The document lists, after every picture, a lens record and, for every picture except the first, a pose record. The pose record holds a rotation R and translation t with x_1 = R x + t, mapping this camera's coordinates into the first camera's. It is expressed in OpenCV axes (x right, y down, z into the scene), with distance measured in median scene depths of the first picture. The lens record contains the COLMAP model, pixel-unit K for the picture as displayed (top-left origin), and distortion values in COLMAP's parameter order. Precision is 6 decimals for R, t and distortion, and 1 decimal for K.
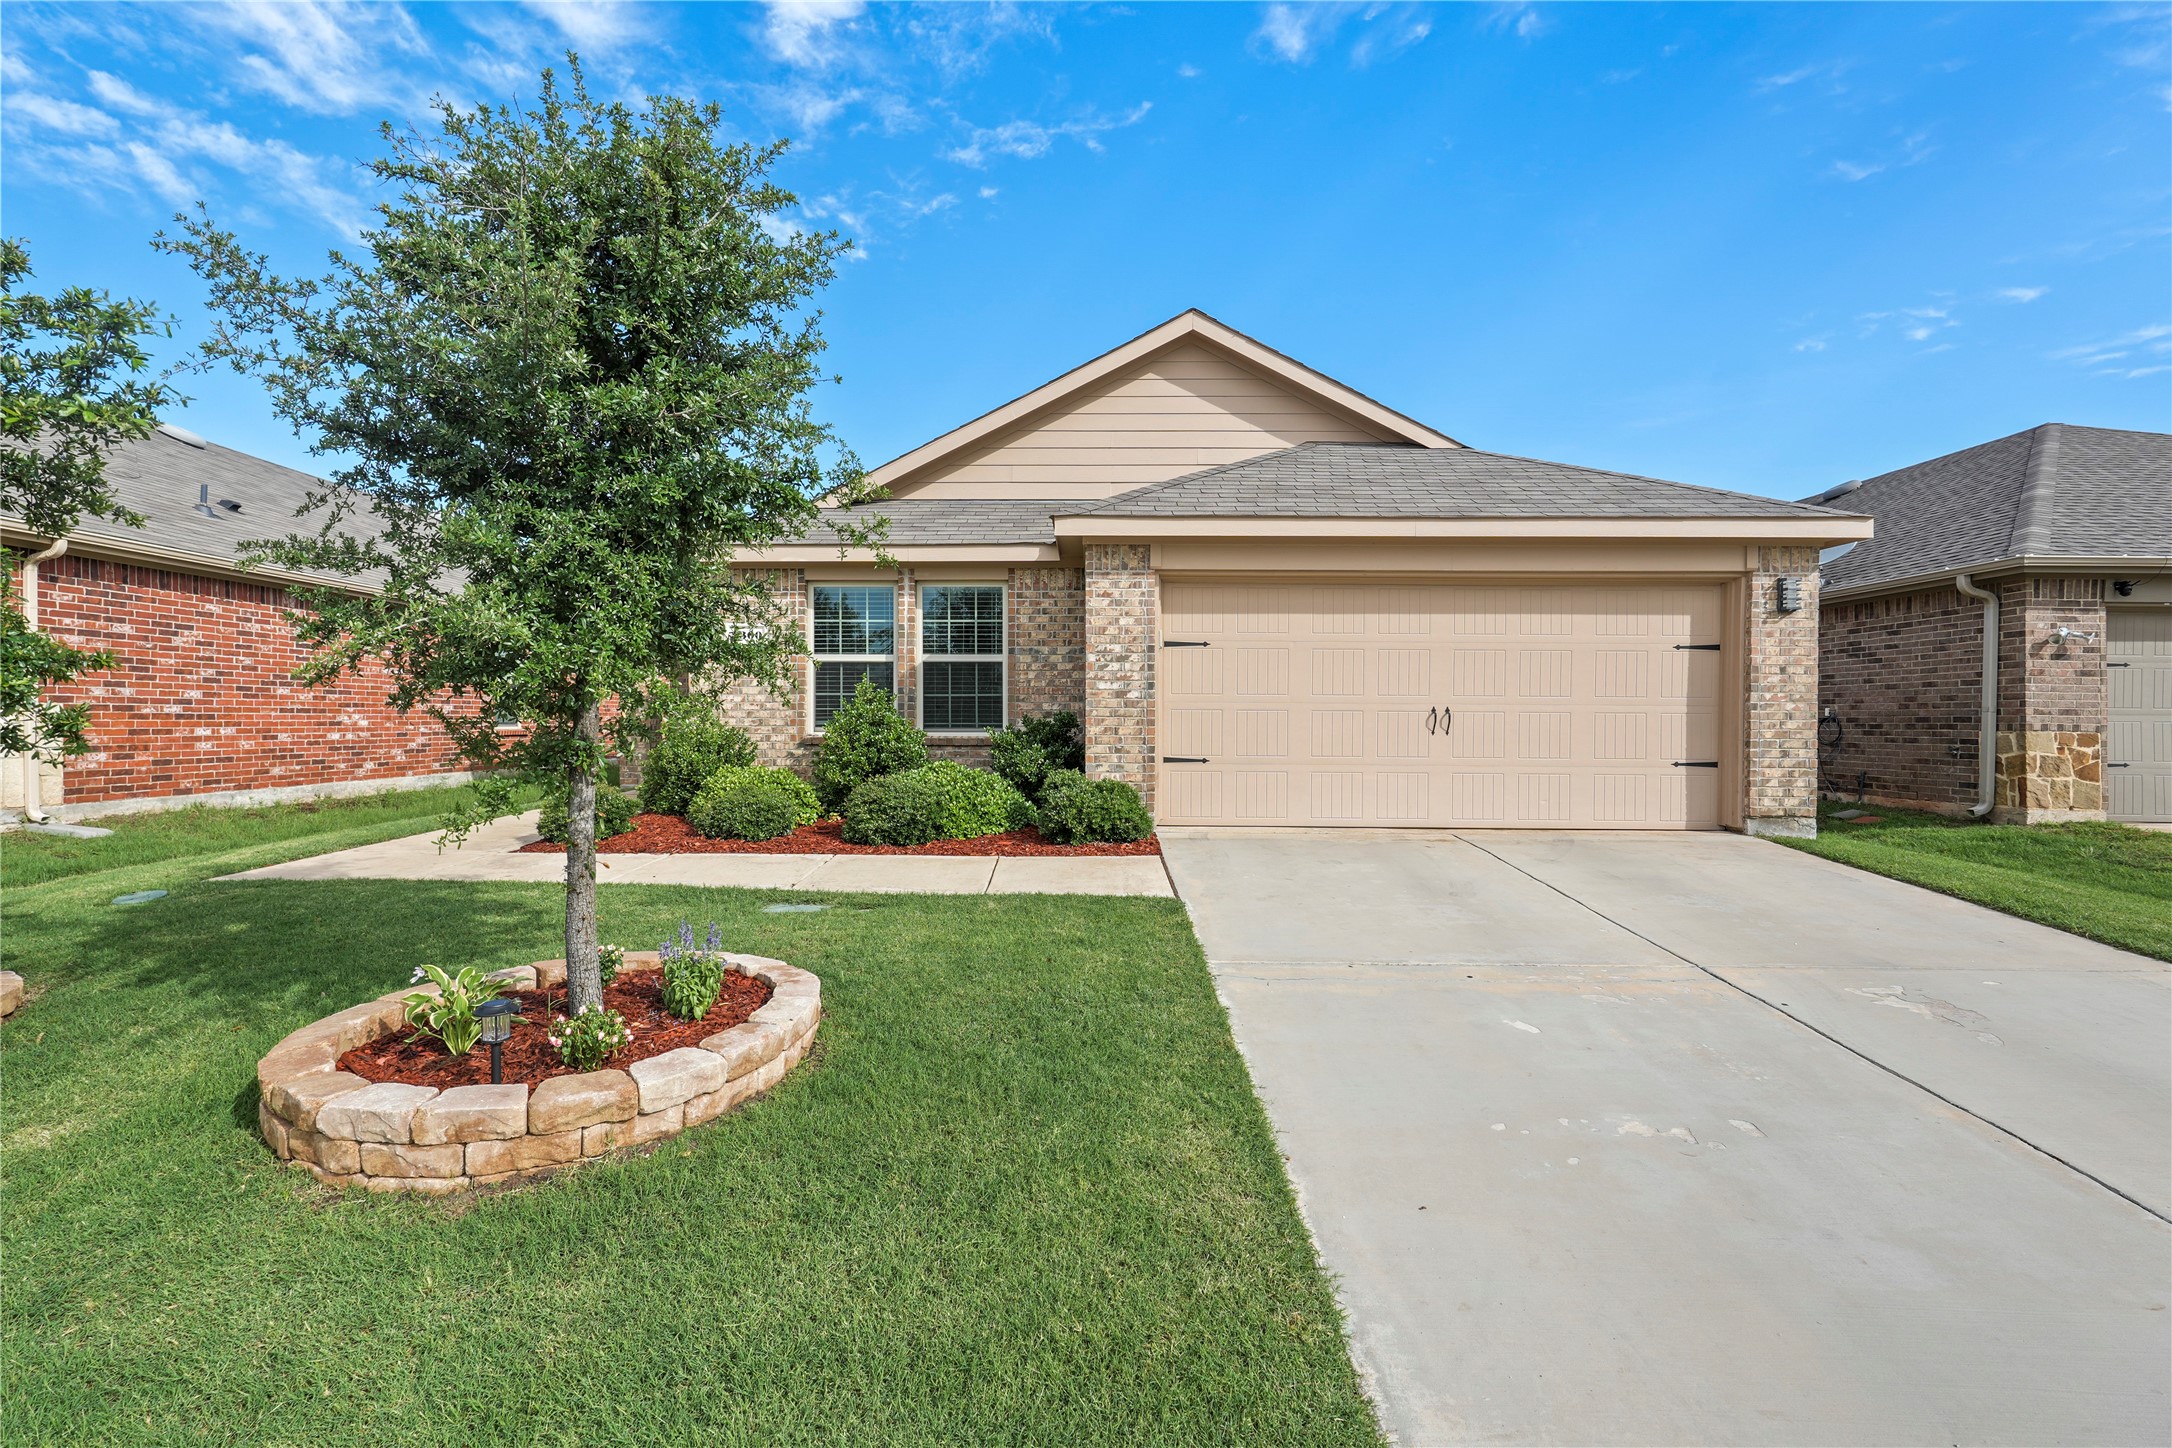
lens RADIAL K [[1014.3, 0, 1079.8], [0, 1014.3, 739.5], [0, 0, 1]] dist [-0.001019, 0.000033]
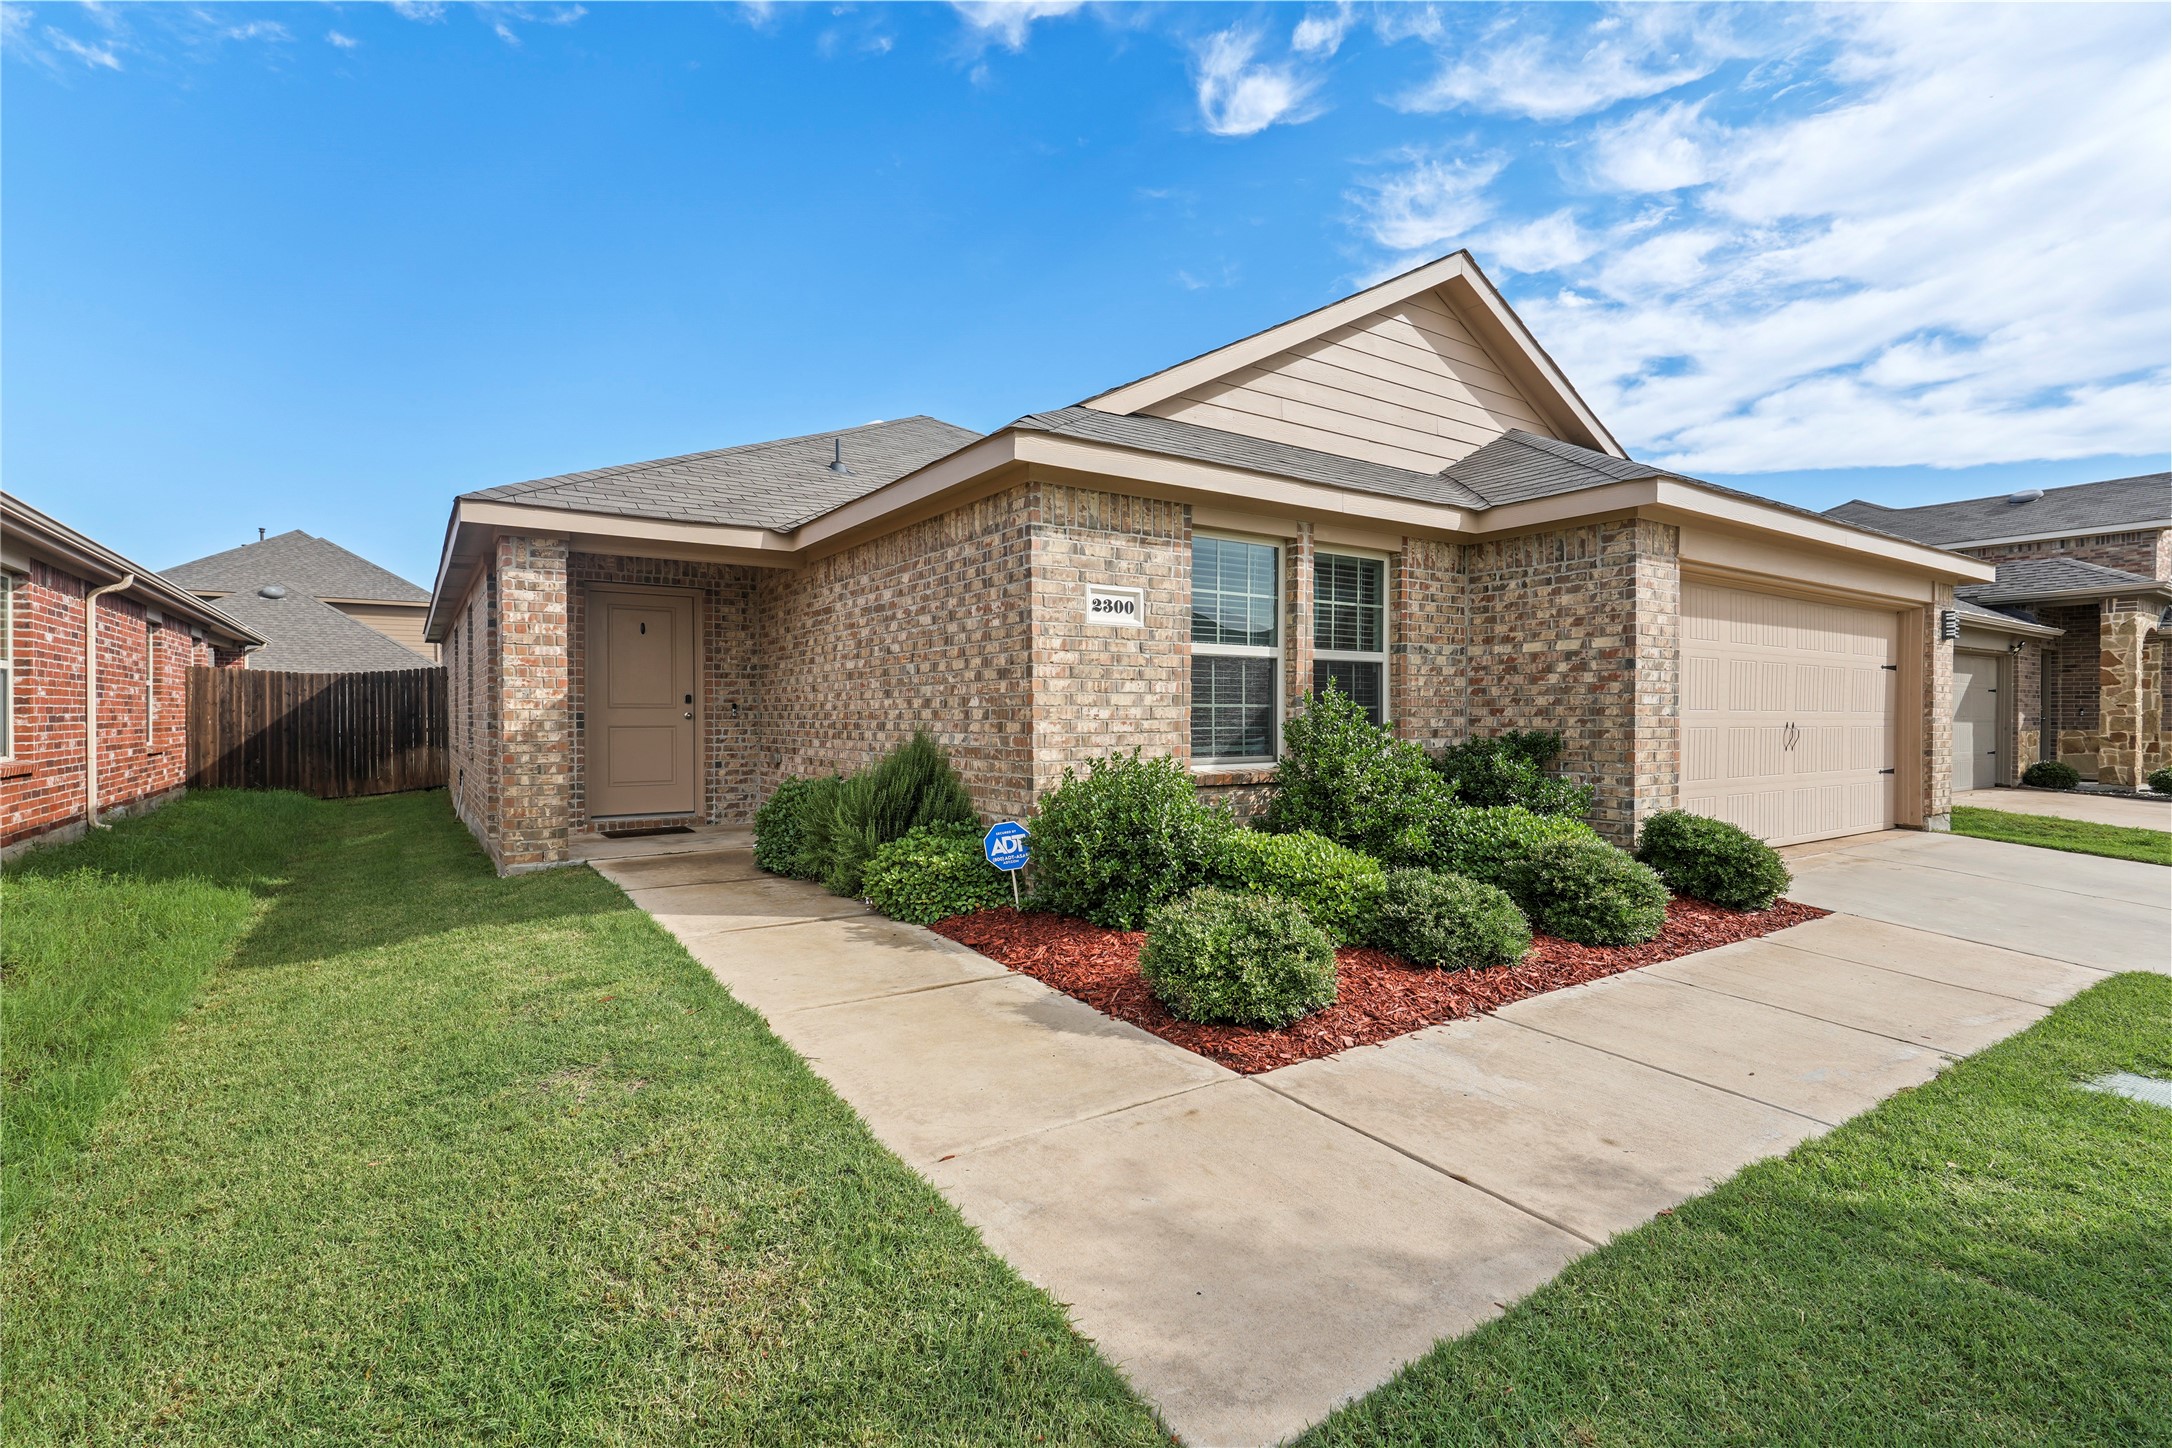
lens RADIAL K [[988.0, 0, 1086.0], [0, 988.0, 724.0], [0, 0, 1]] dist [-0.000202, -0.000183]
pose [[0.823597, -0.009919, 0.567088, -0.663908], [0.011524, 0.999933, 0.000754, -0.034868], [-0.567058, 0.005914, 0.823657, 0.531768]]
